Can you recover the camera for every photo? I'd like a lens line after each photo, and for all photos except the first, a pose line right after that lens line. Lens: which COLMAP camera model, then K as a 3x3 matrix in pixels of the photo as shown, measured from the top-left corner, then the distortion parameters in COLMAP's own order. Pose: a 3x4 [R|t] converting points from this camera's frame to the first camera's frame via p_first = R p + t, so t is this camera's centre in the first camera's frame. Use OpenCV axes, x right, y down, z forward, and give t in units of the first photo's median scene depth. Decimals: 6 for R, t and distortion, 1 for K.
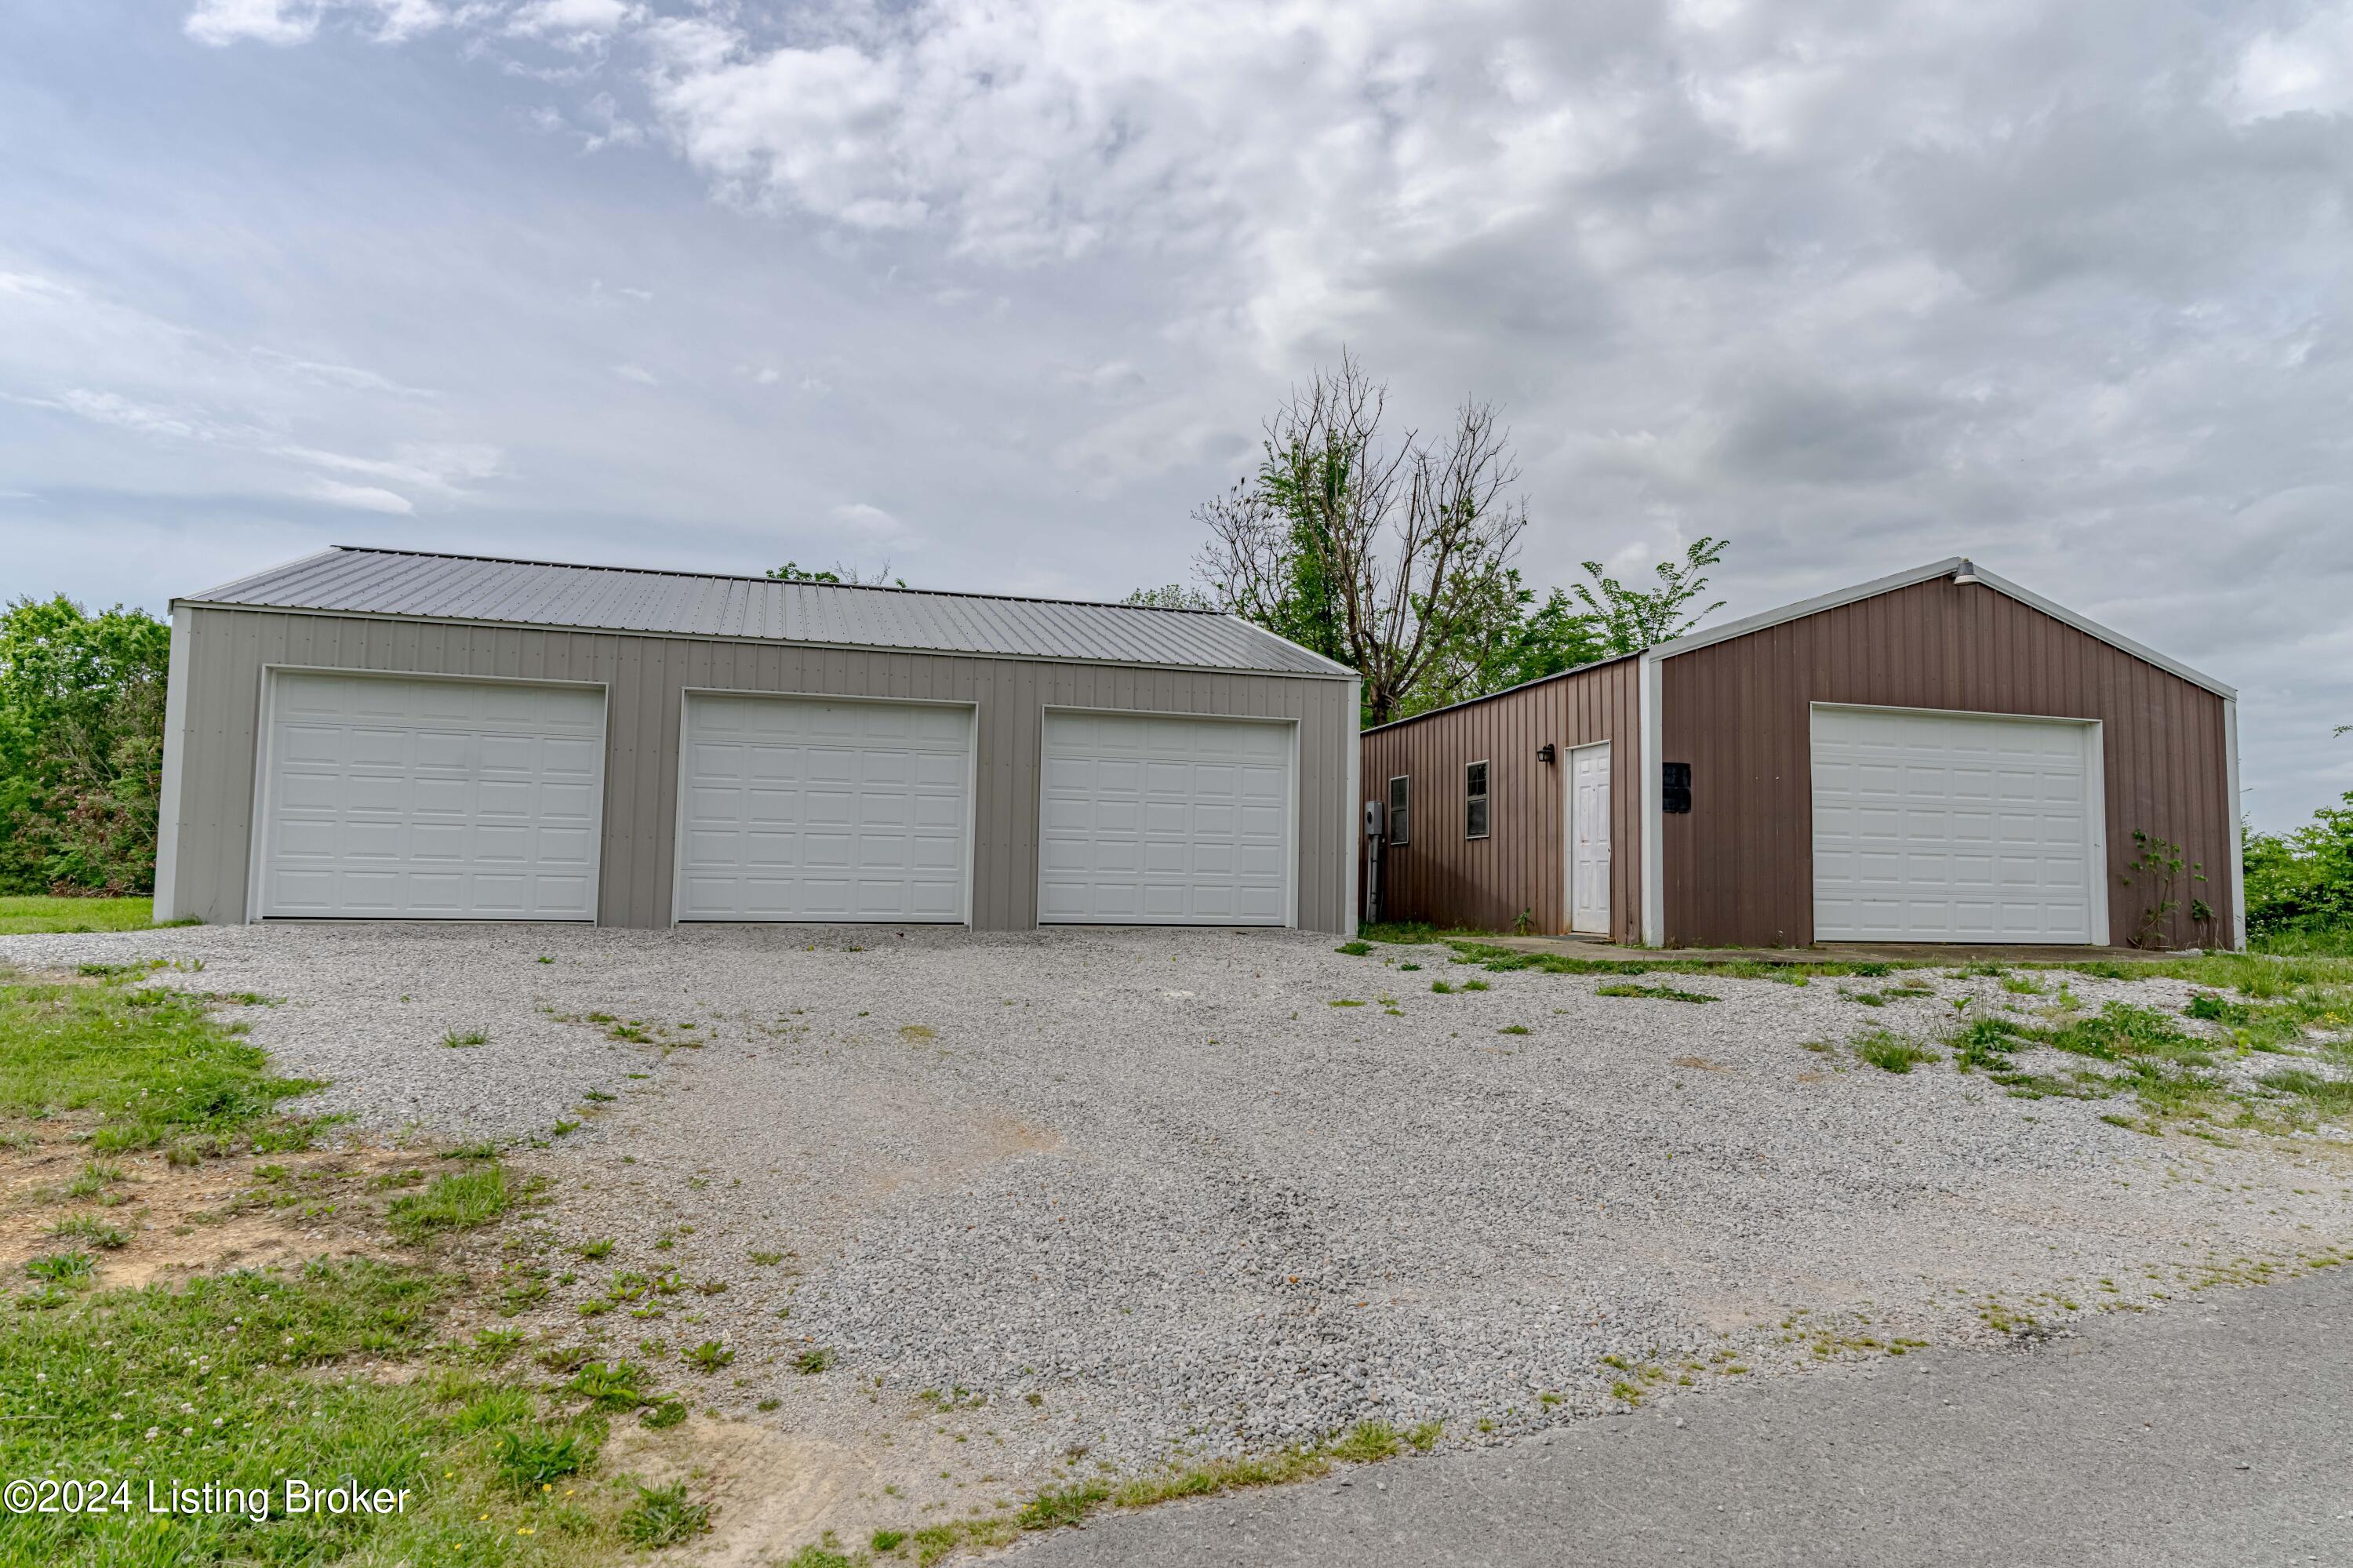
lens RADIAL K [[1299.1, 0, 1176.5], [0, 1299.1, 784.0], [0, 0, 1]] dist [0.000373, -0.000997]
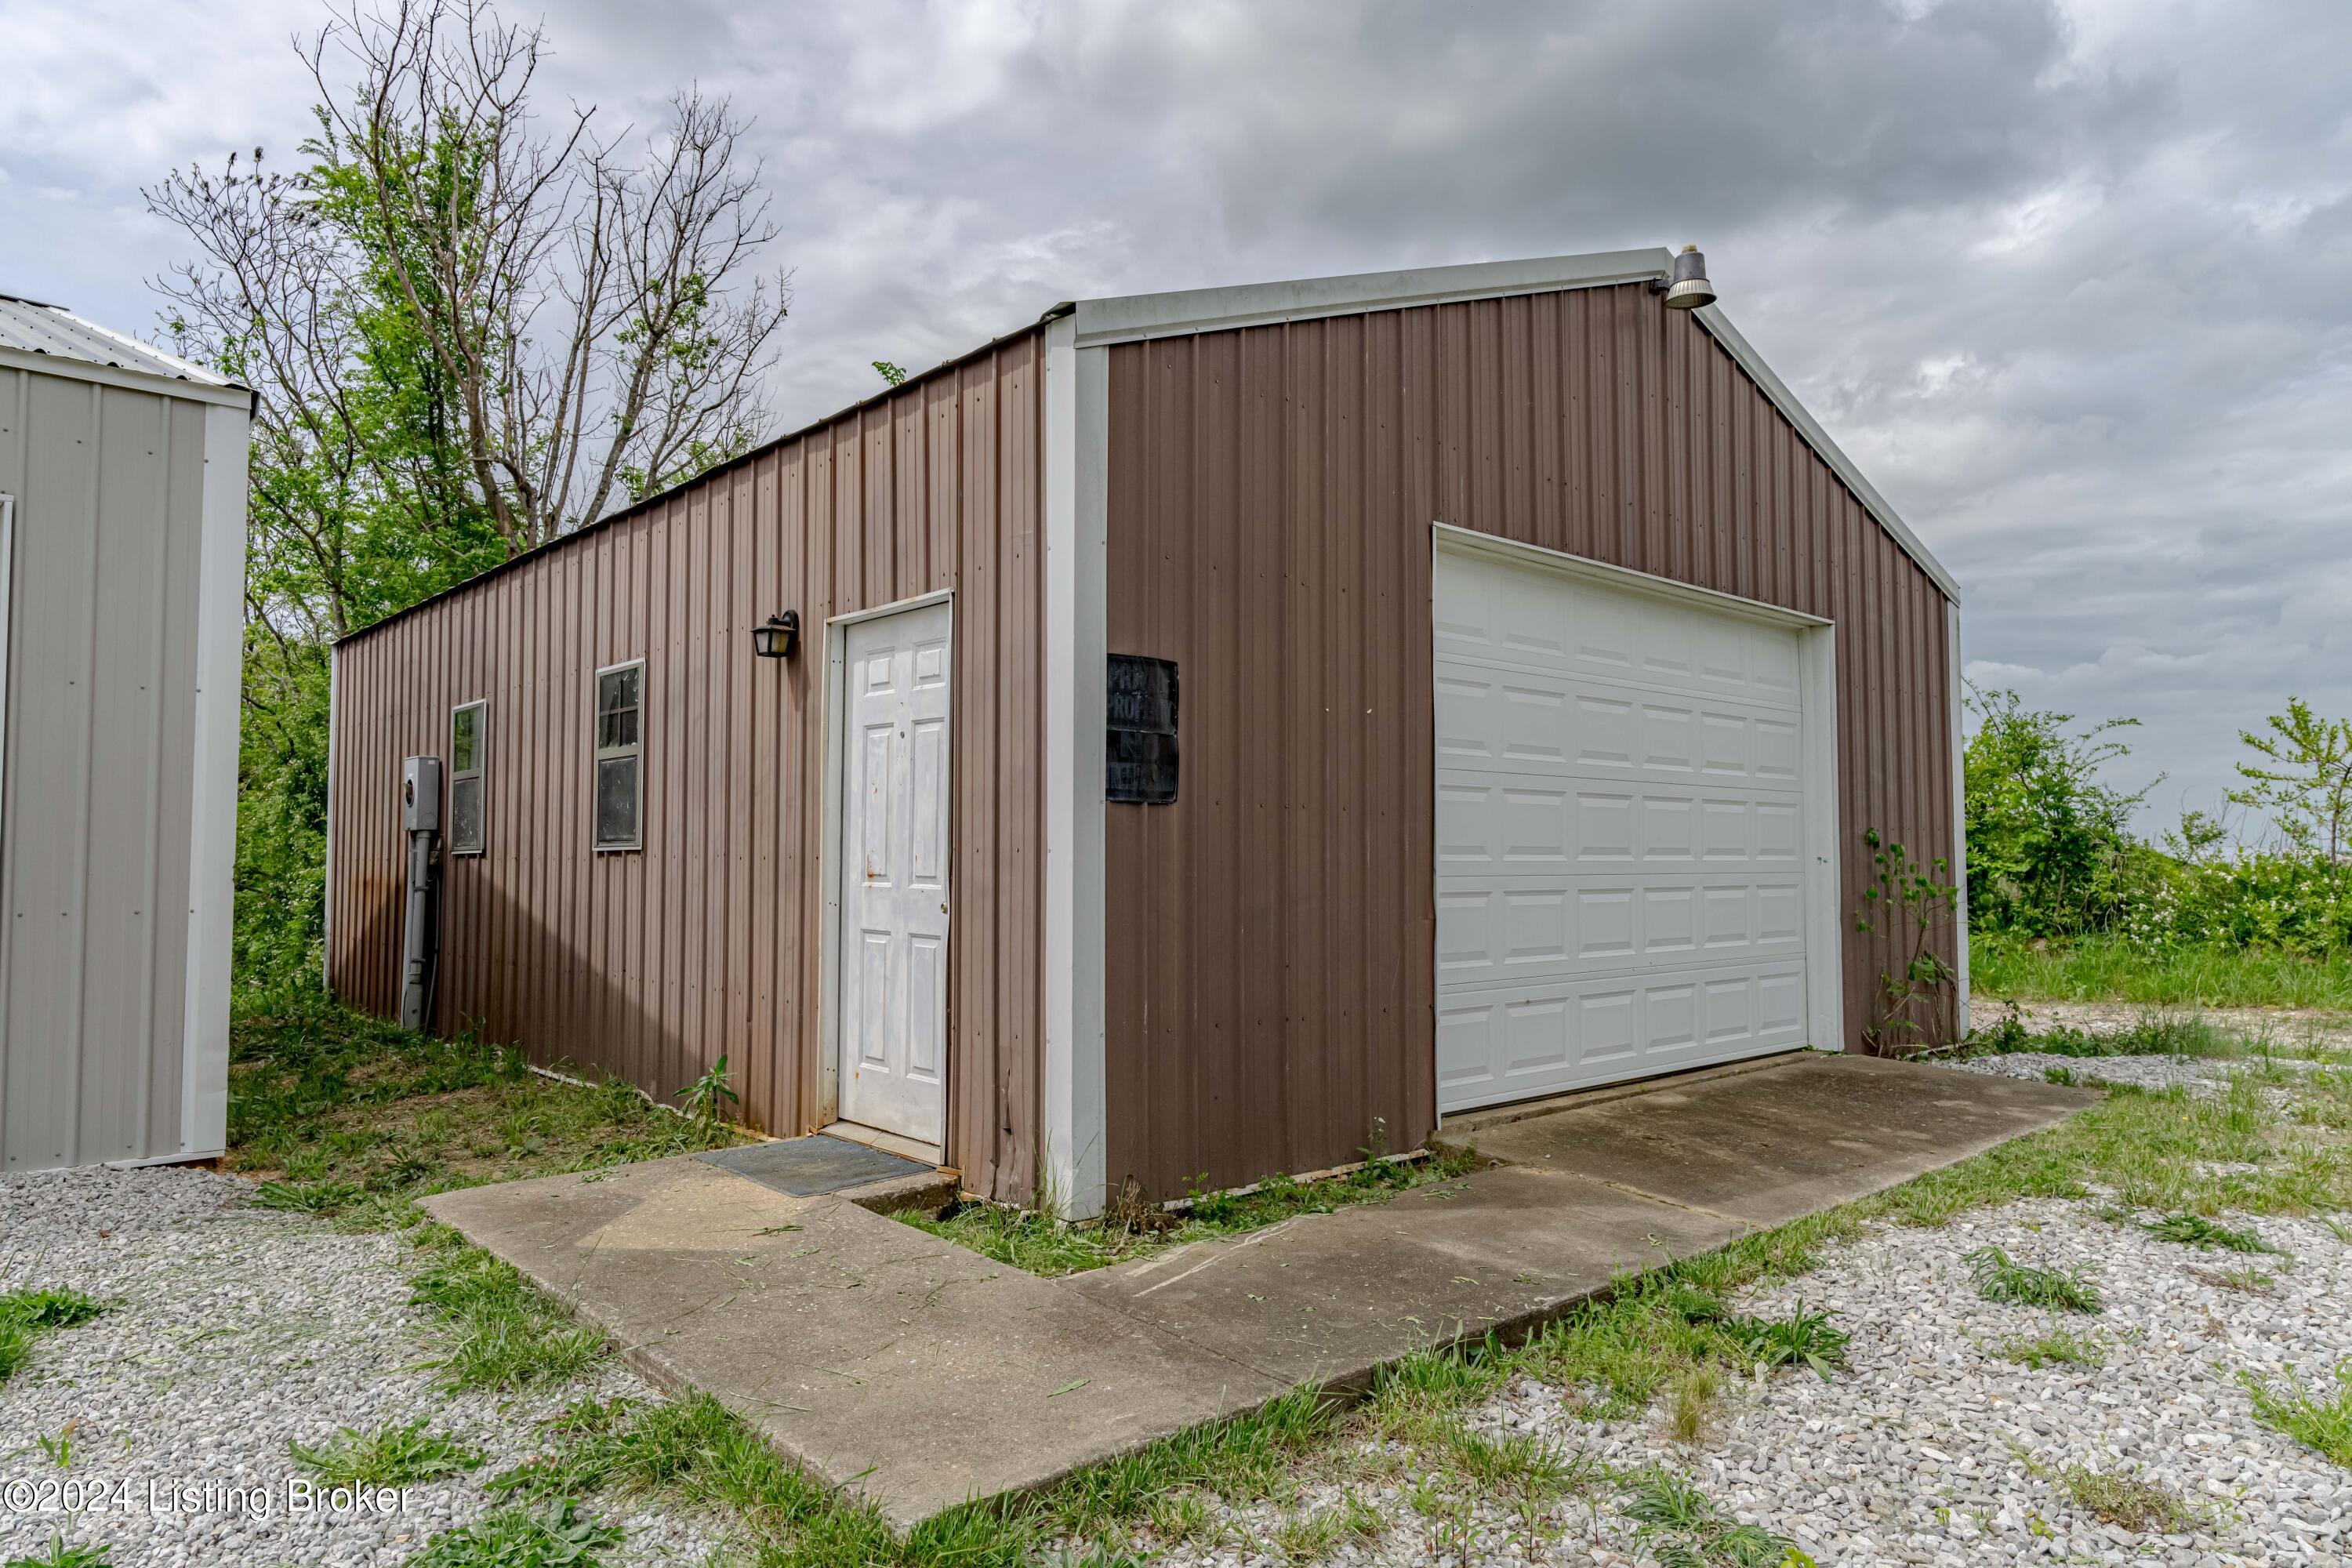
lens RADIAL K [[1490.2, 0, 1176.0], [0, 1490.2, 784.0], [0, 0, 1]] dist [0.002277, 0.000467]
pose [[0.873917, 0.003351, 0.486064, 0.182561], [-0.018702, 0.999468, 0.026736, 0.005510], [-0.485716, -0.032455, 0.873514, 0.588124]]
